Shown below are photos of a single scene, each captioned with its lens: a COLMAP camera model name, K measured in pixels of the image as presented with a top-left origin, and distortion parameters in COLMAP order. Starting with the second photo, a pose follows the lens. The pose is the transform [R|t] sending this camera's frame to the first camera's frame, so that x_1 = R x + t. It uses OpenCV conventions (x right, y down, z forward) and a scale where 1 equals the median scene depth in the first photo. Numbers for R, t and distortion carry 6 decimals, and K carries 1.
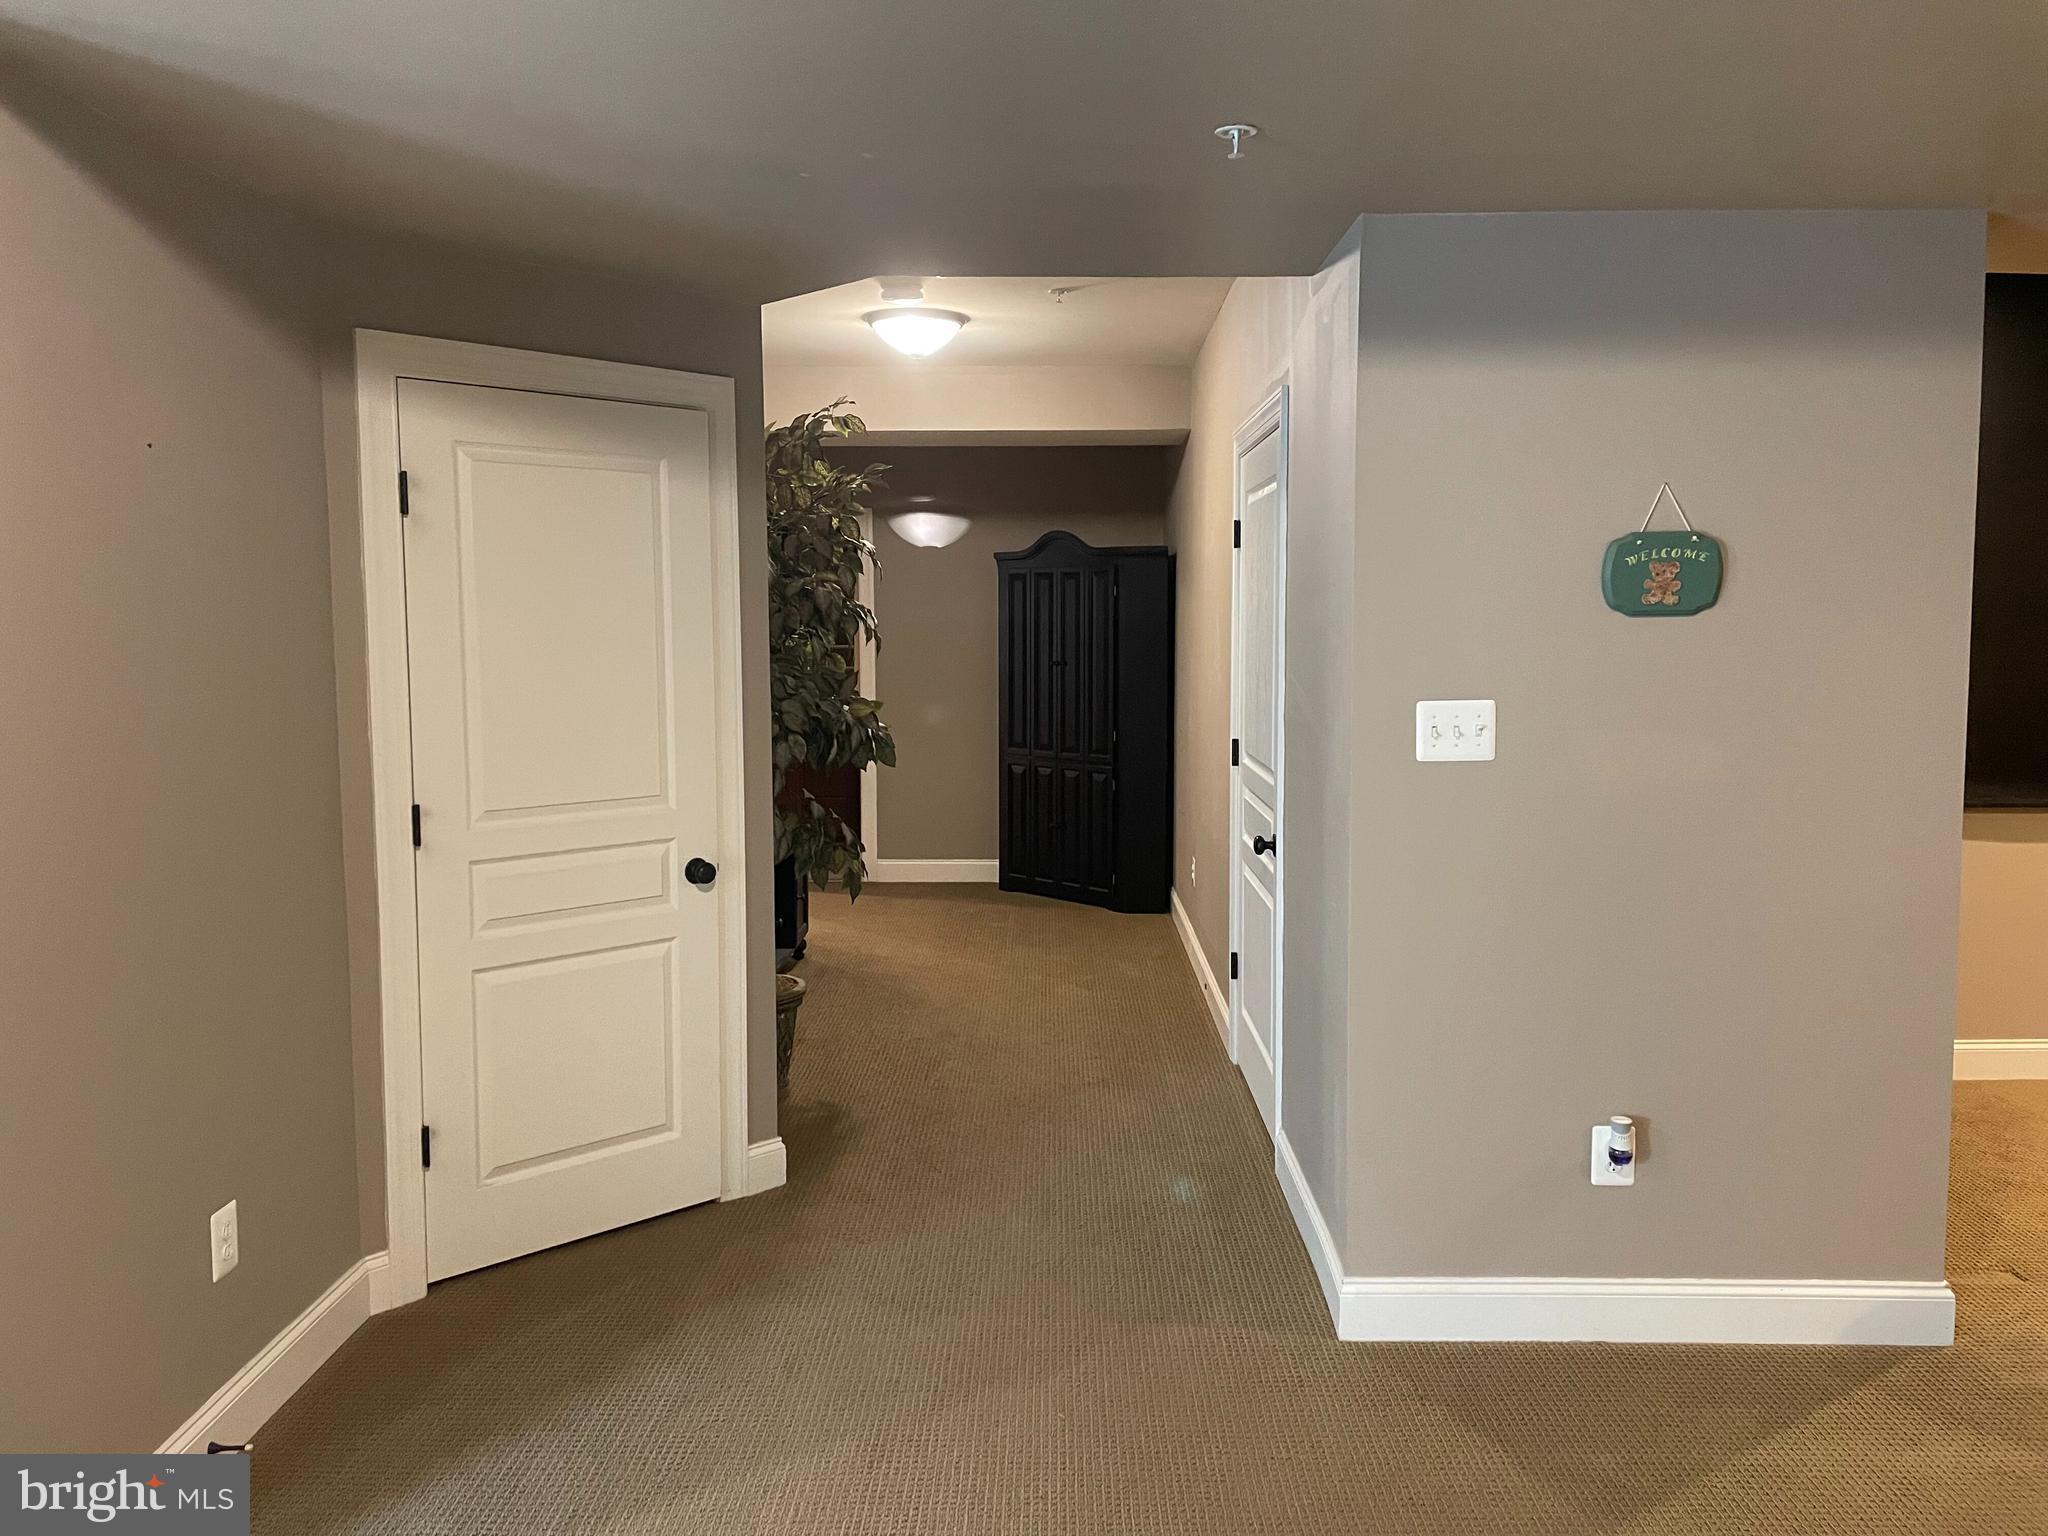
lens RADIAL K [[1563.6, 0, 1024.0], [0, 1563.6, 768.0], [0, 0, 1]] dist [0.029399, -0.004101]
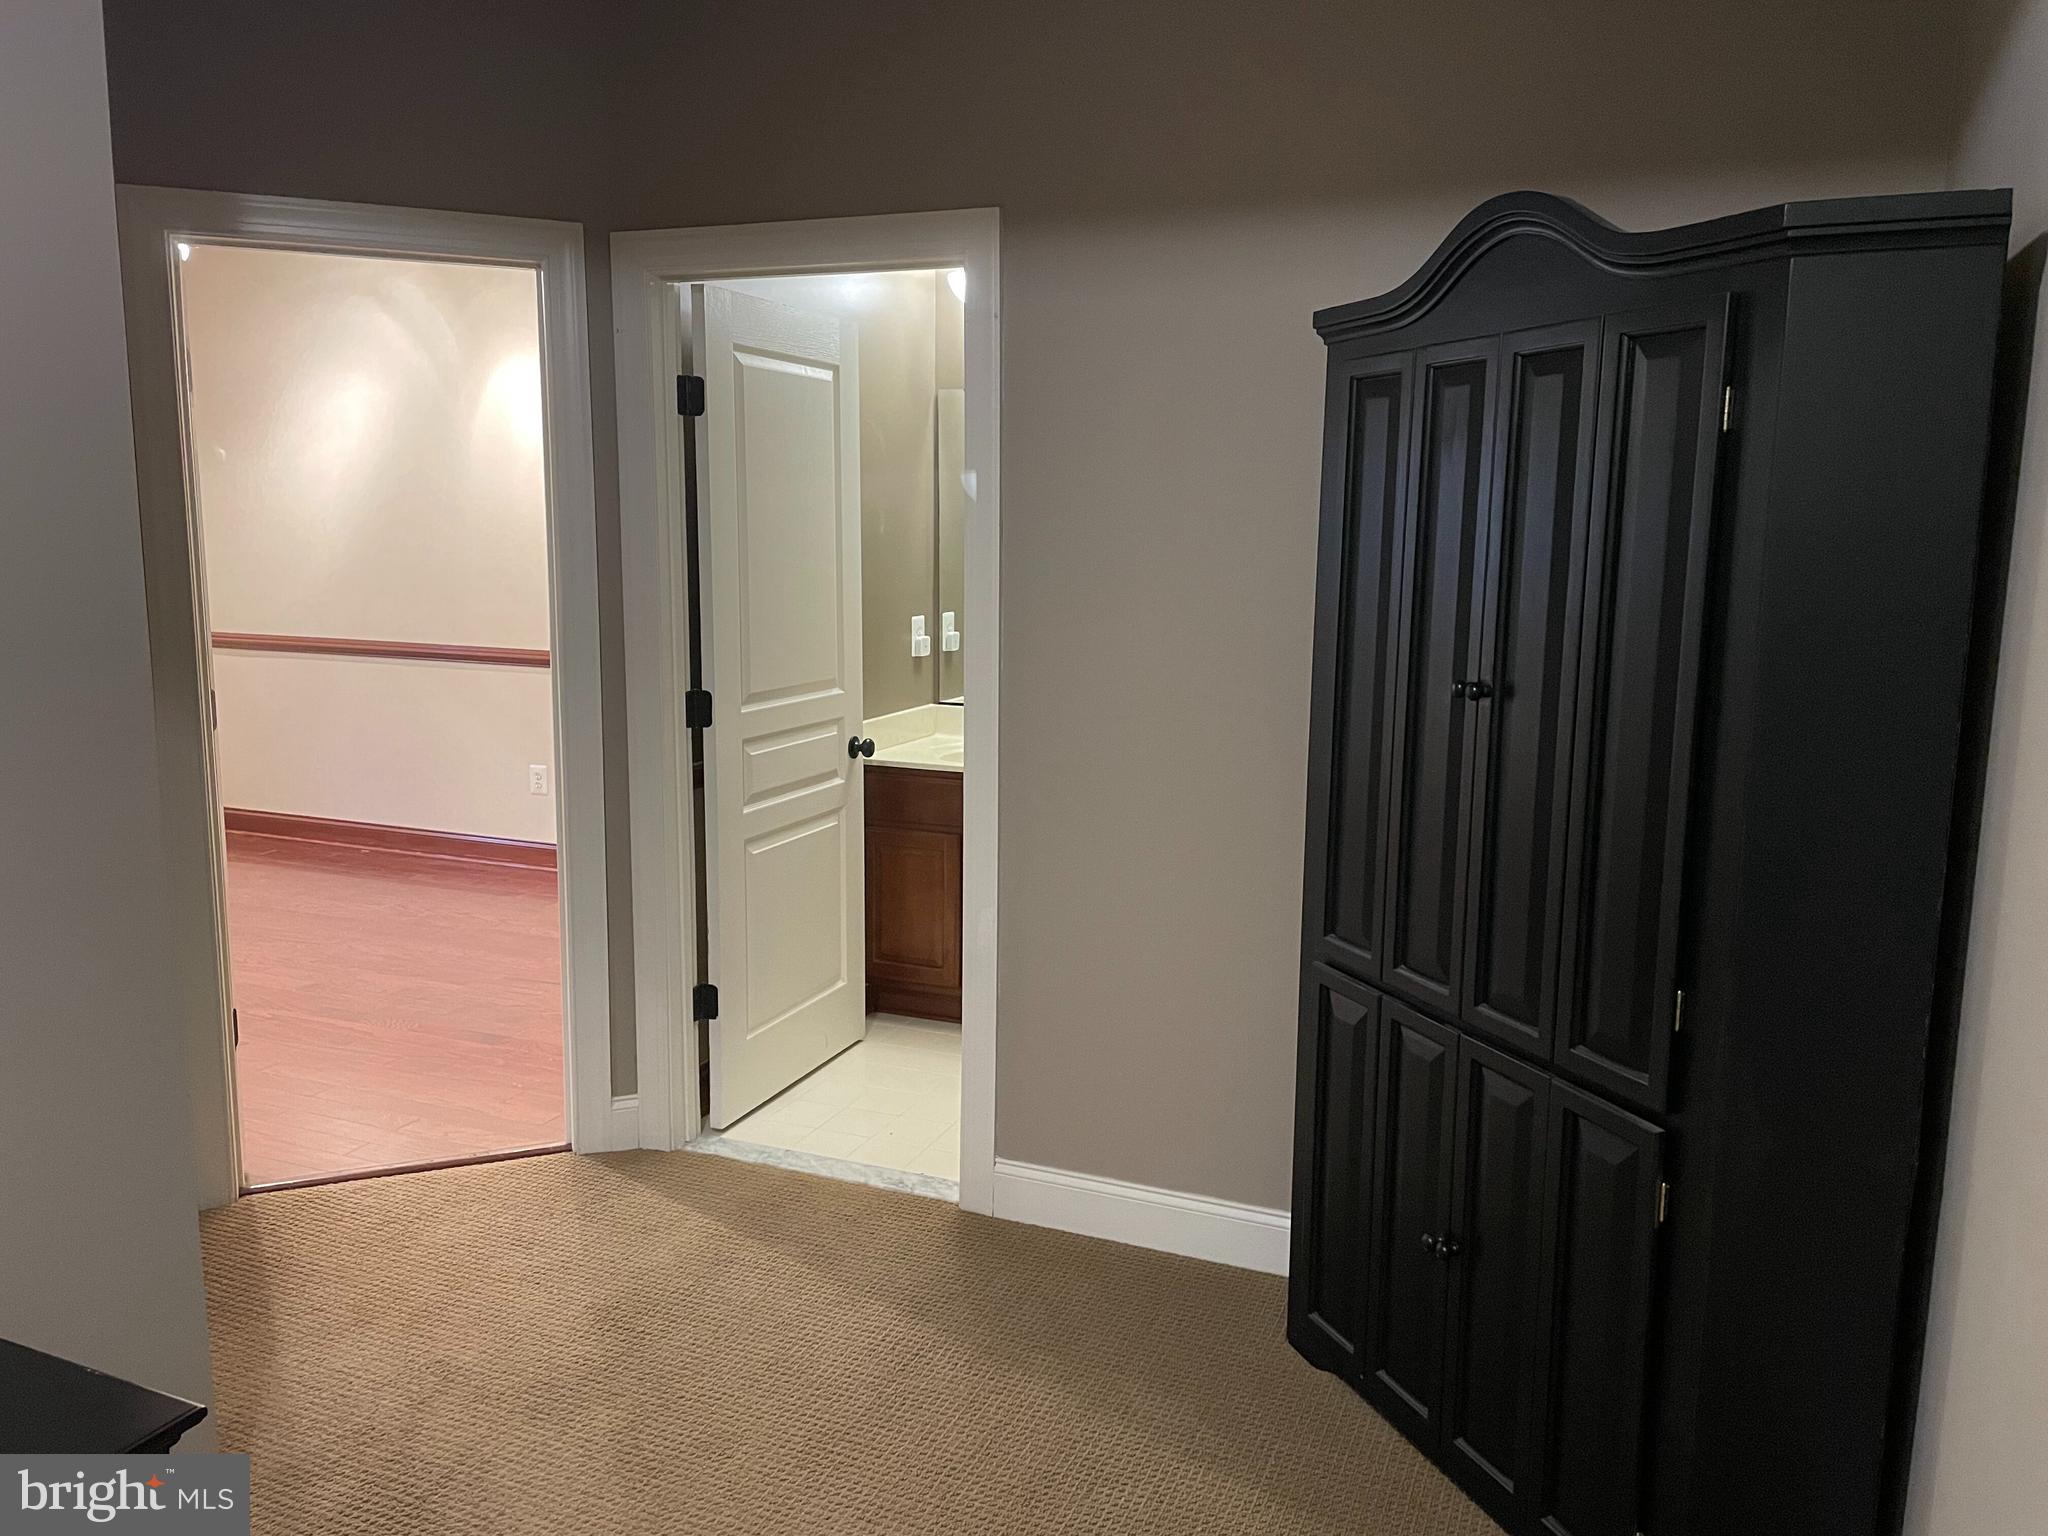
lens RADIAL K [[1563.6, 0, 1024.0], [0, 1563.6, 768.0], [0, 0, 1]] dist [0.029399, -0.004101]
pose [[0.932399, 0.070166, -0.354553, 0.045522], [-0.049196, 0.996483, 0.067830, -0.068271], [0.358066, -0.045802, 0.932572, 0.711832]]
